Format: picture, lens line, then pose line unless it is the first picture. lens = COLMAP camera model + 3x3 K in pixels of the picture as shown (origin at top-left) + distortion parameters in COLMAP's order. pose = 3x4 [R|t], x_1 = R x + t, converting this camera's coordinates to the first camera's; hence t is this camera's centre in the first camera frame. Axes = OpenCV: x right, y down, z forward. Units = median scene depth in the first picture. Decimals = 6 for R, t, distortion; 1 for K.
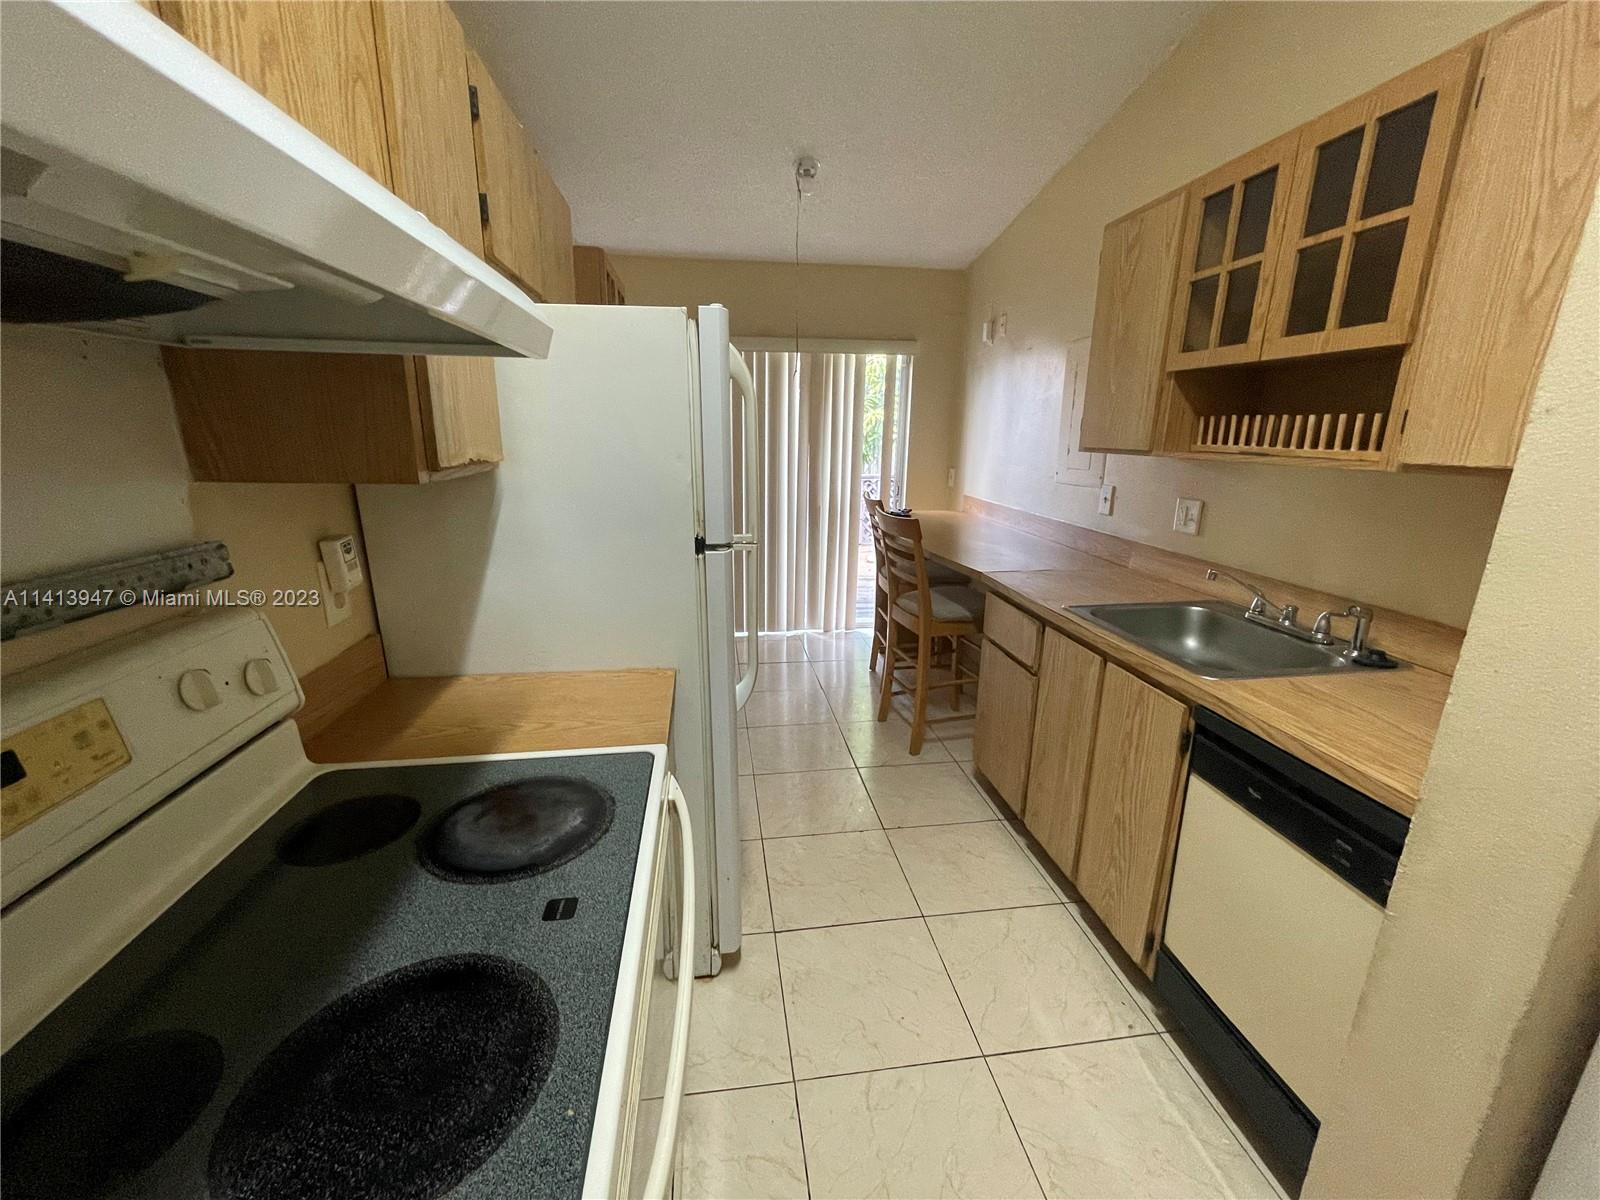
lens RADIAL K [[651.6, 0, 795.9], [0, 651.6, 603.4], [0, 0, 1]] dist [-0.005208, -0.000174]
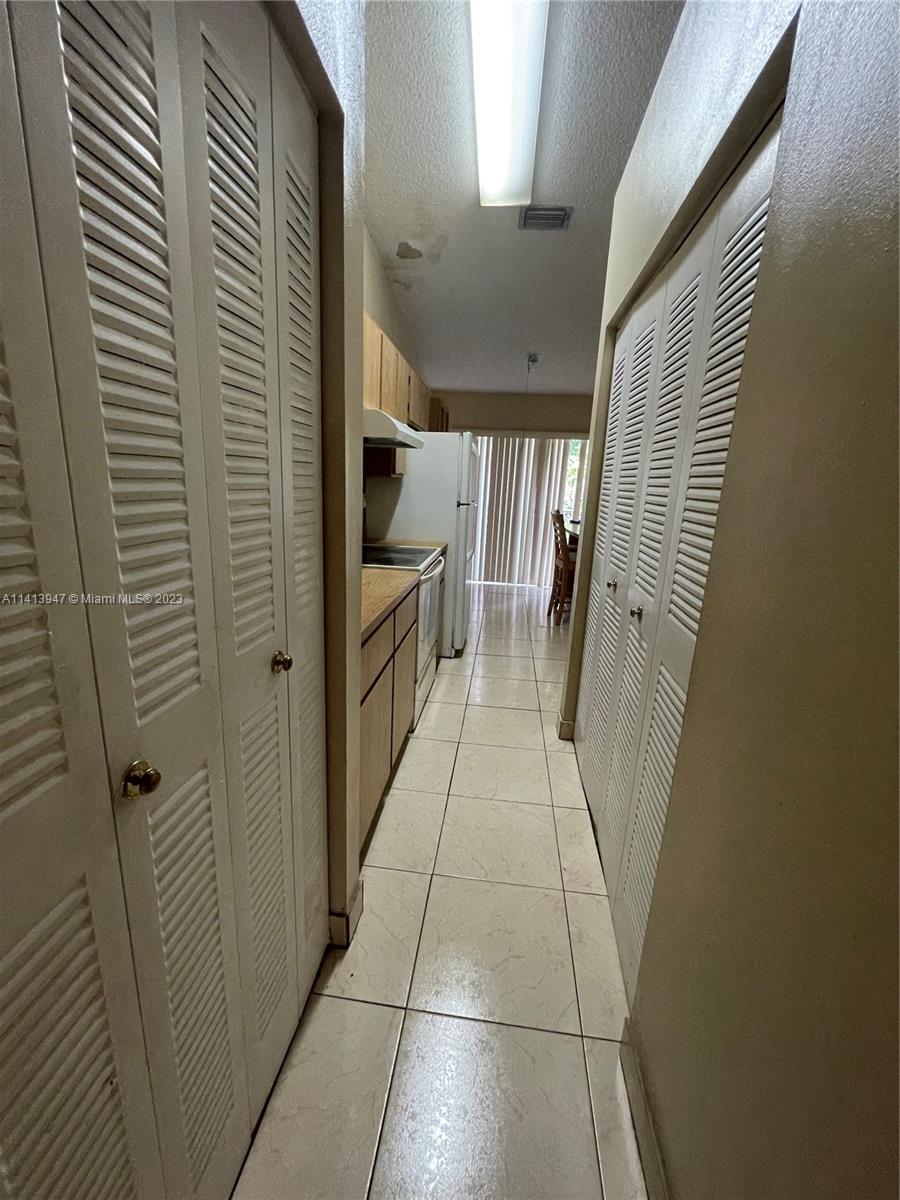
lens RADIAL K [[488.7, 0, 450.0], [0, 488.7, 600.0], [0, 0, 1]] dist [-0.005208, -0.000174]
pose [[0.968981, 0.092471, -0.229182, 0.154937], [-0.098793, 0.994975, -0.016243, 0.160929], [0.226528, 0.038381, 0.973248, -0.509913]]
